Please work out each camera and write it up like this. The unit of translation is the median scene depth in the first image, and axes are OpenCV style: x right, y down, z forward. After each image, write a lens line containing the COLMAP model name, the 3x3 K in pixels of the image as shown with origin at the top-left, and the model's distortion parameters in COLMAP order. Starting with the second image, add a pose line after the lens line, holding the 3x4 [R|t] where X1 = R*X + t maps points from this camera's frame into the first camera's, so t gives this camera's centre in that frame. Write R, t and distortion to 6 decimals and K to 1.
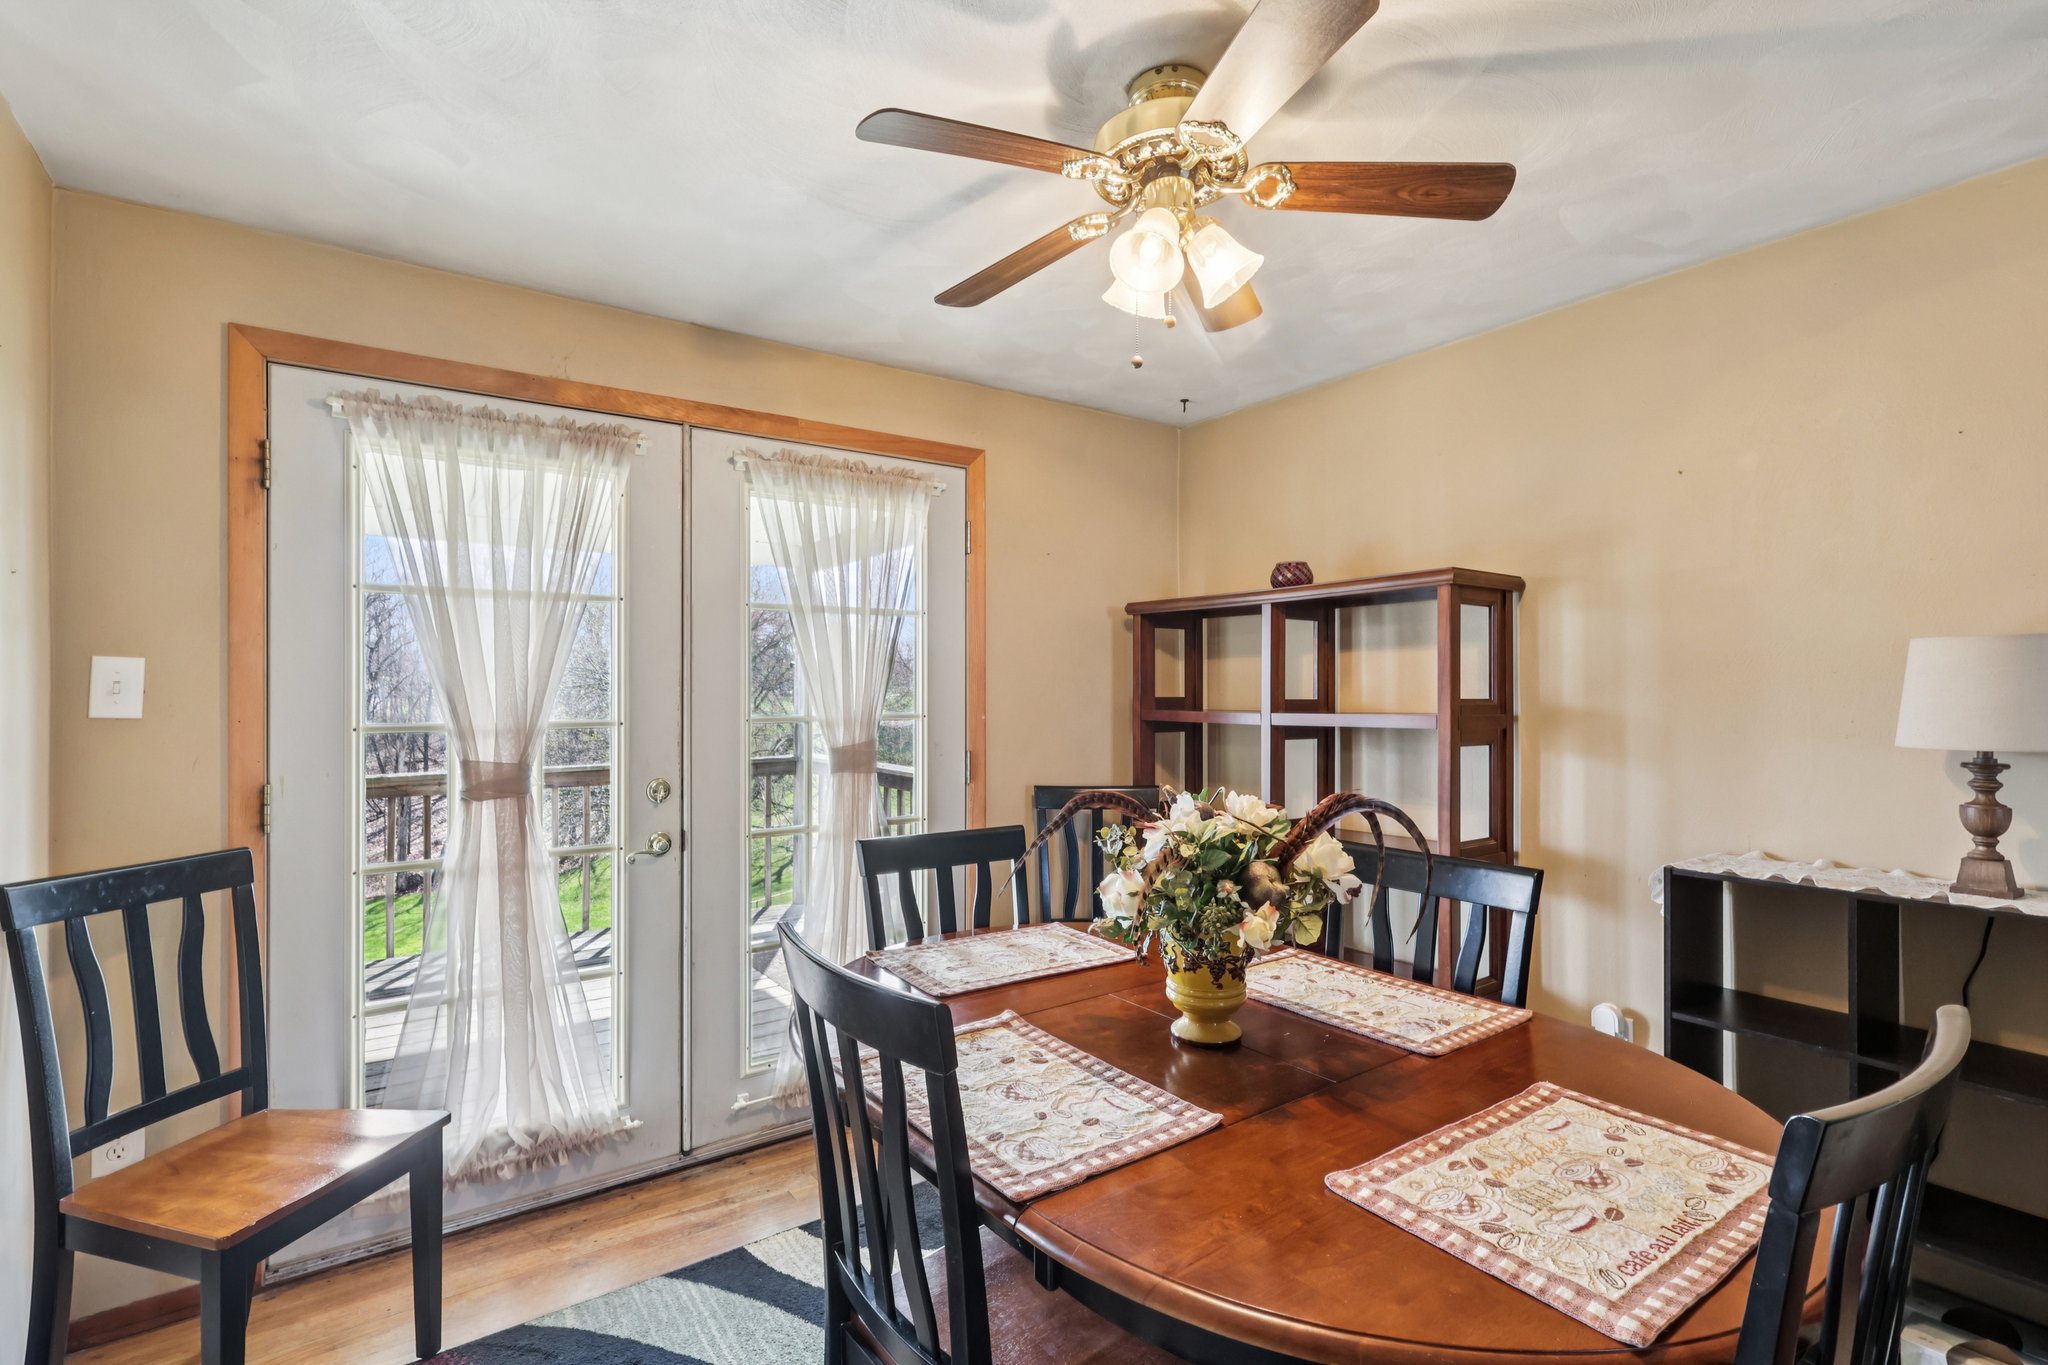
lens RADIAL K [[960.6, 0, 1022.5], [0, 960.6, 687.0], [0, 0, 1]] dist [-0.003740, -0.000396]
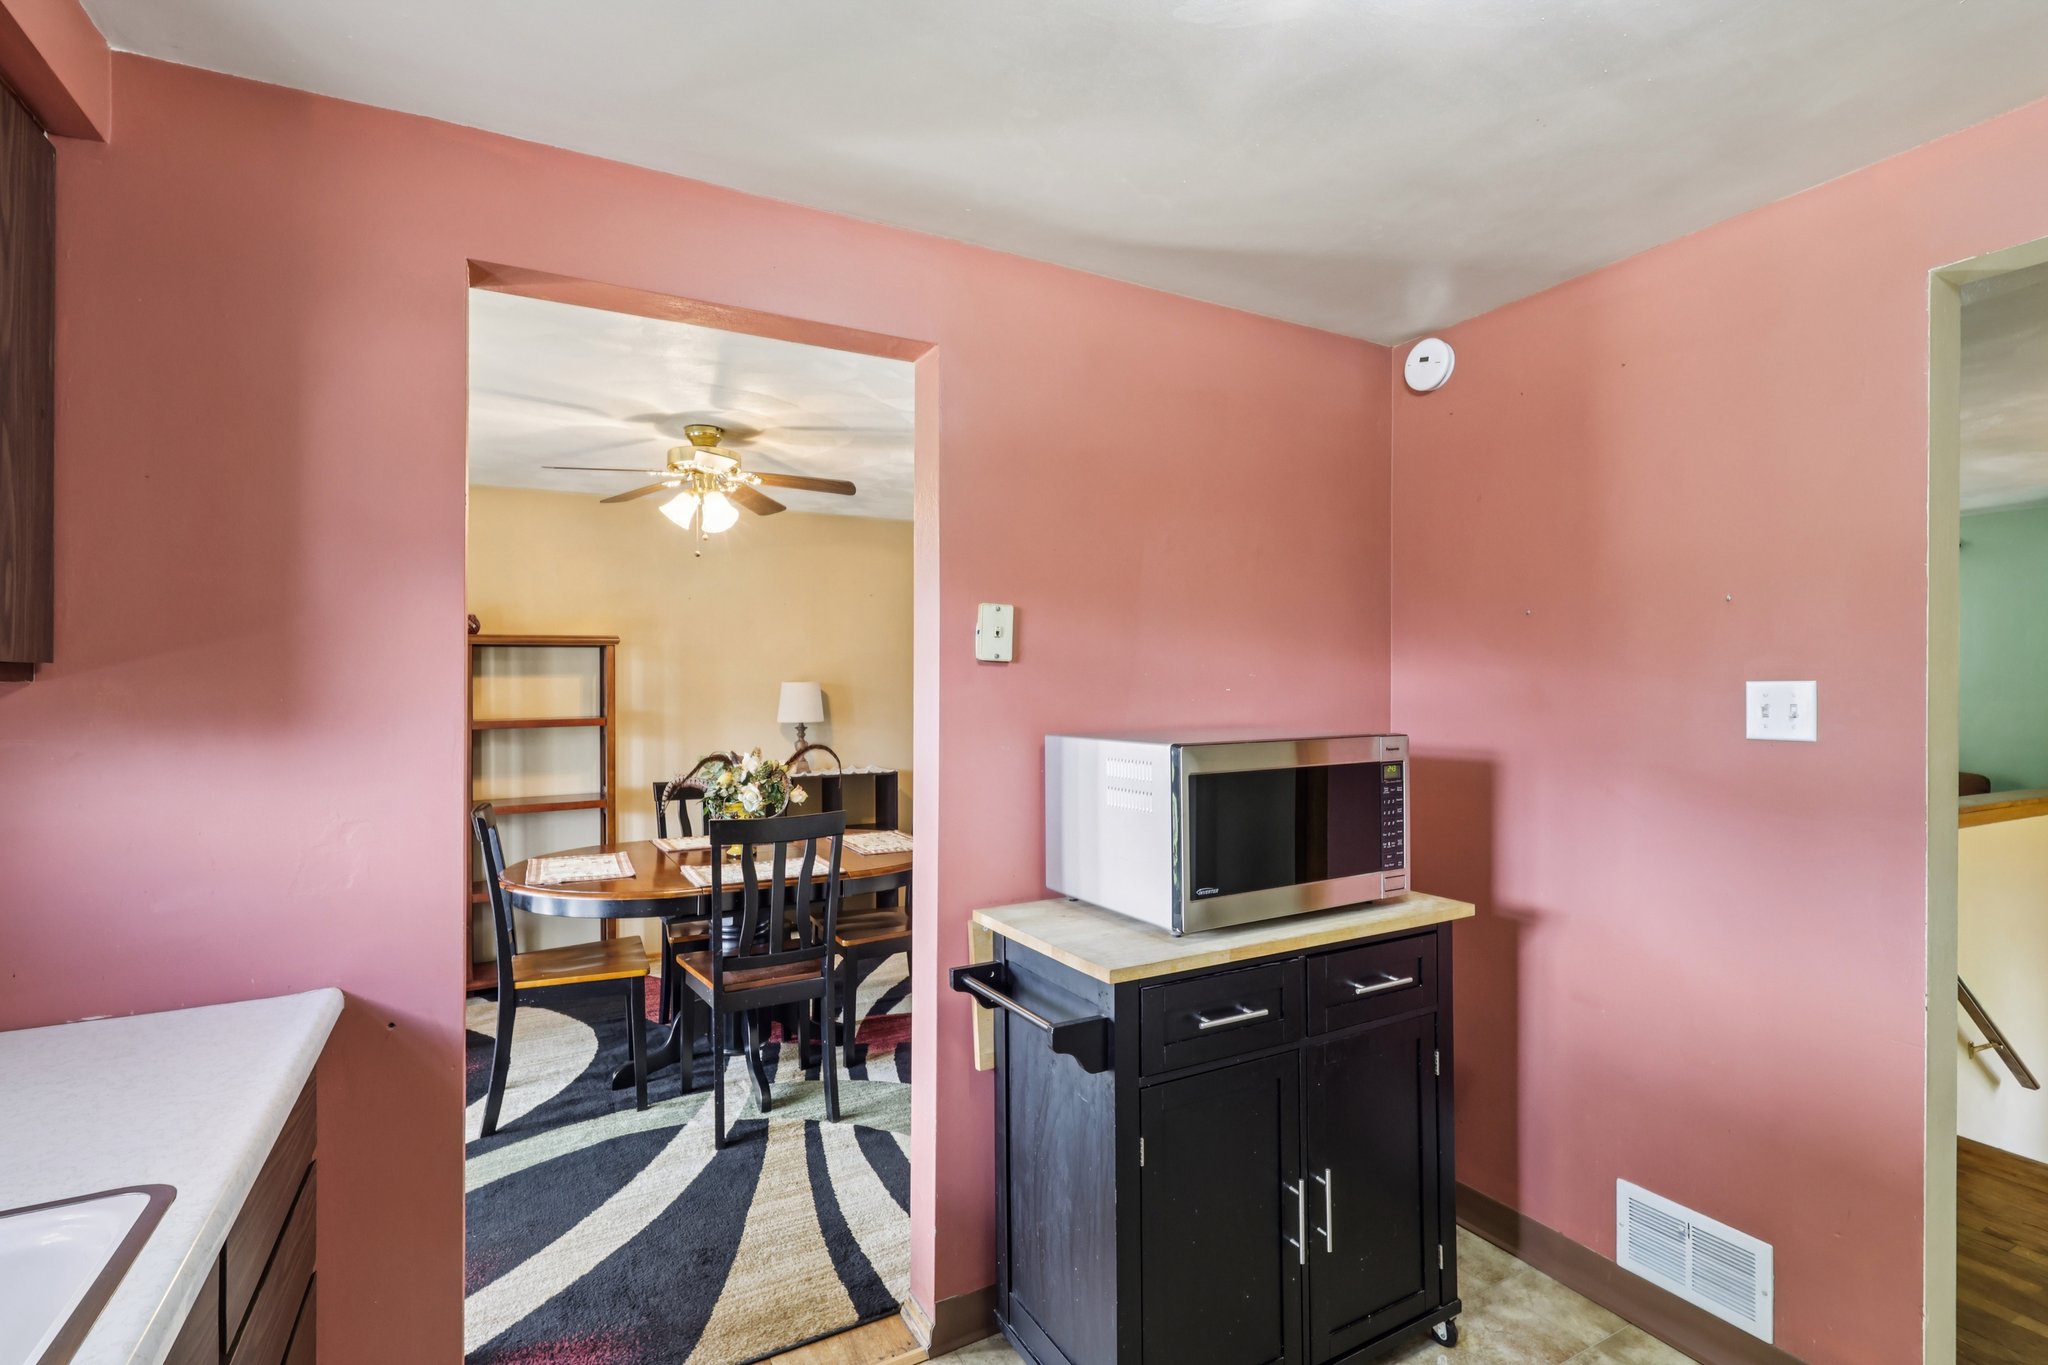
lens RADIAL K [[960.6, 0, 1028.9], [0, 960.6, 685.0], [0, 0, 1]] dist [-0.003740, -0.000396]
pose [[0.109312, 0.004817, 0.993996, -1.643128], [0.002007, 0.999985, -0.005067, -0.026140], [-0.994005, 0.002549, 0.109301, 0.026645]]
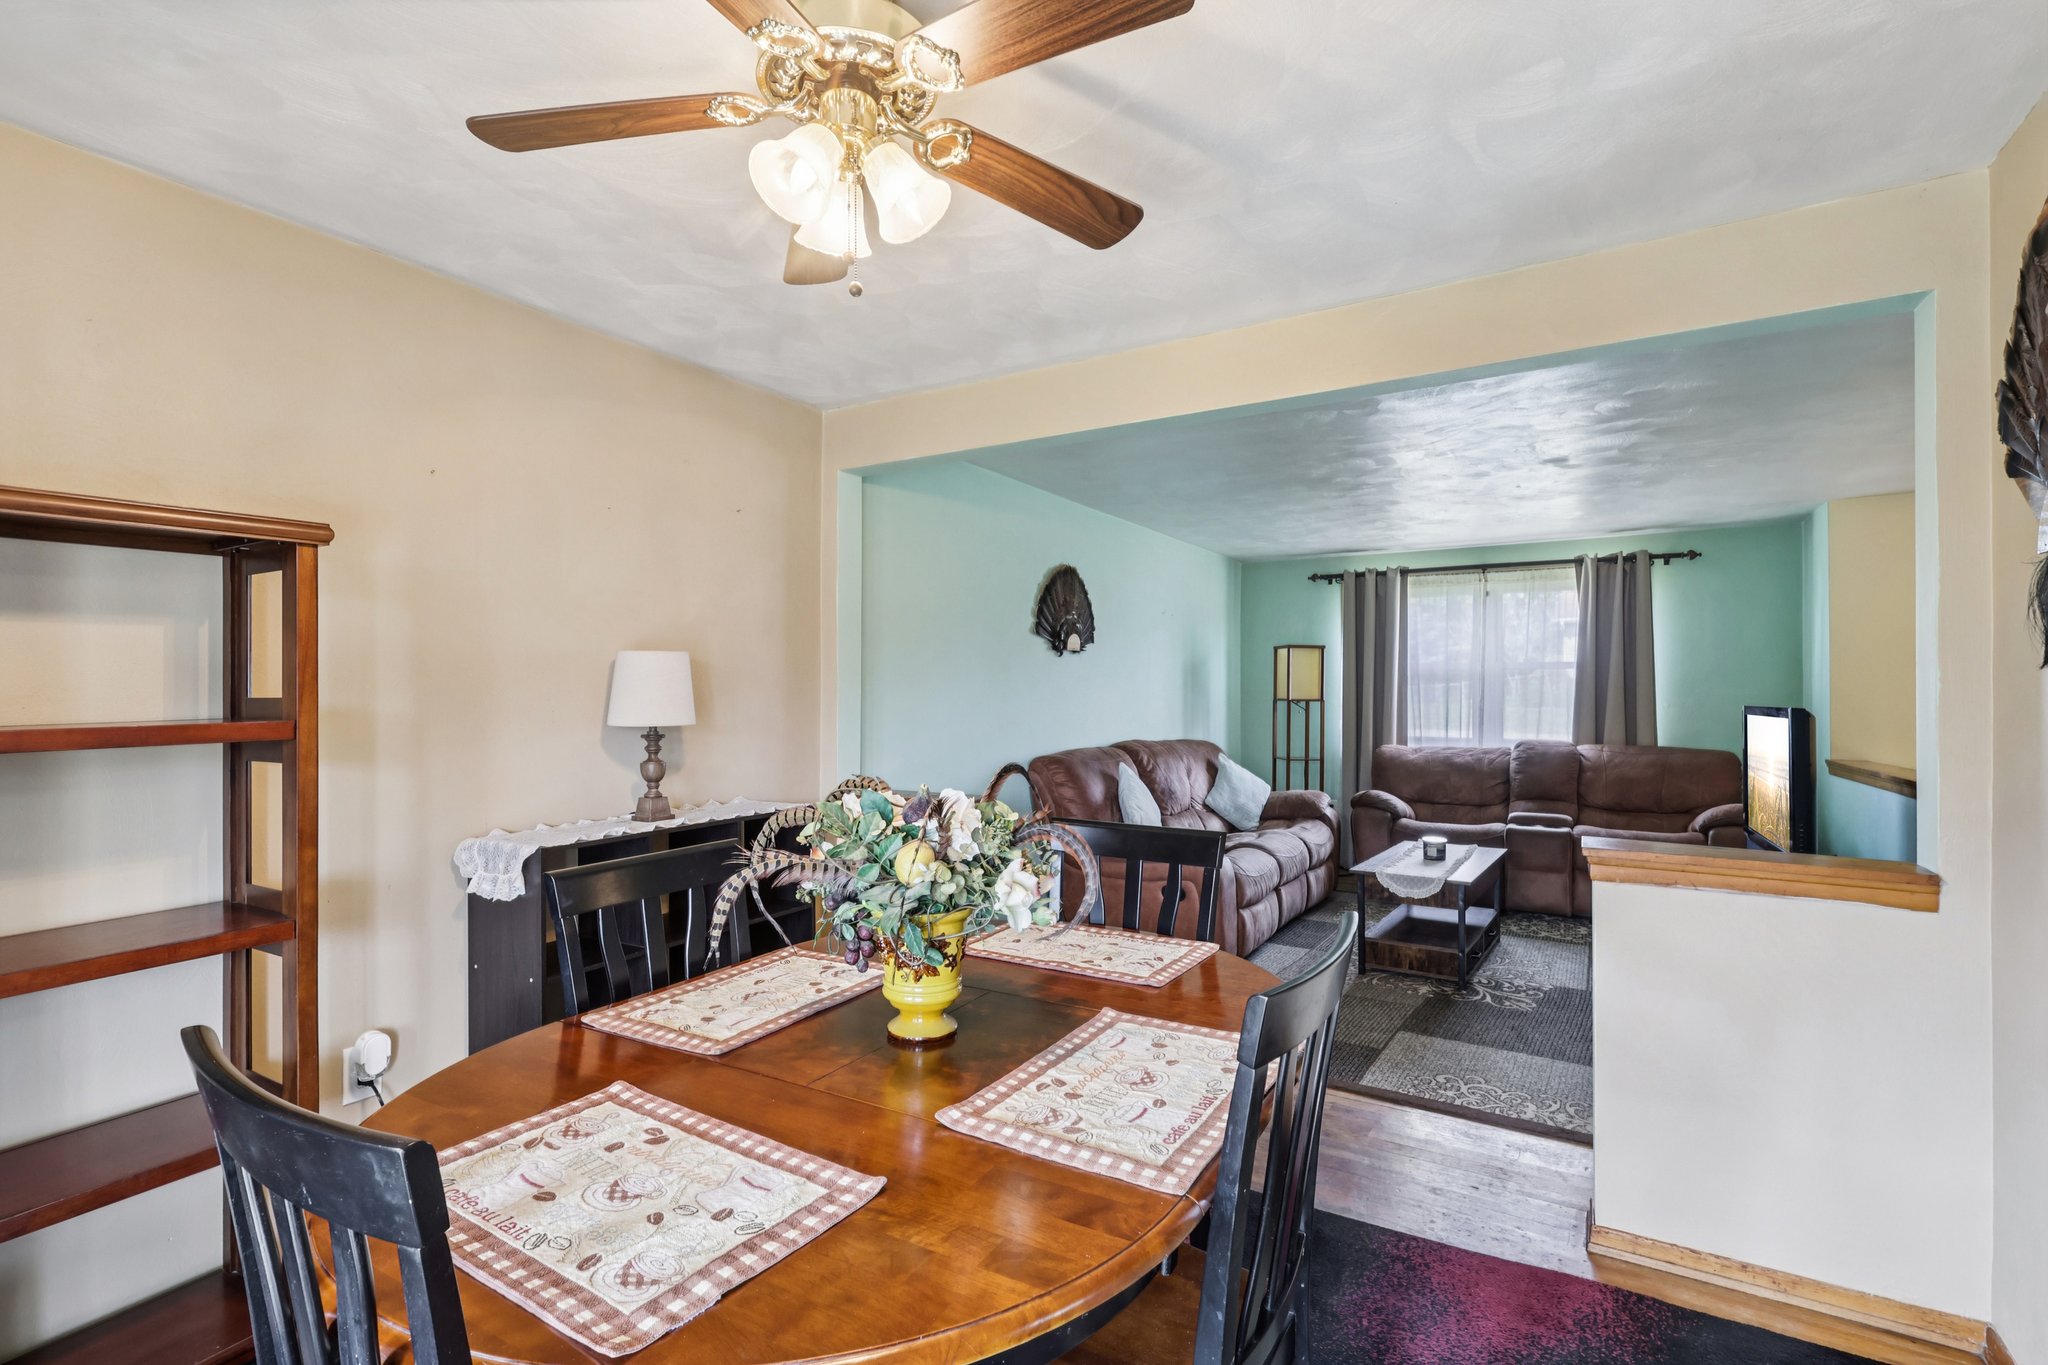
lens RADIAL K [[960.6, 0, 1019.0], [0, 960.6, 687.0], [0, 0, 1]] dist [-0.003740, -0.000396]
pose [[-0.398942, 0.002624, 0.916972, -0.593921], [0.000829, 0.999997, -0.002501, 0.009062], [-0.916976, -0.000237, -0.398943, 1.026321]]
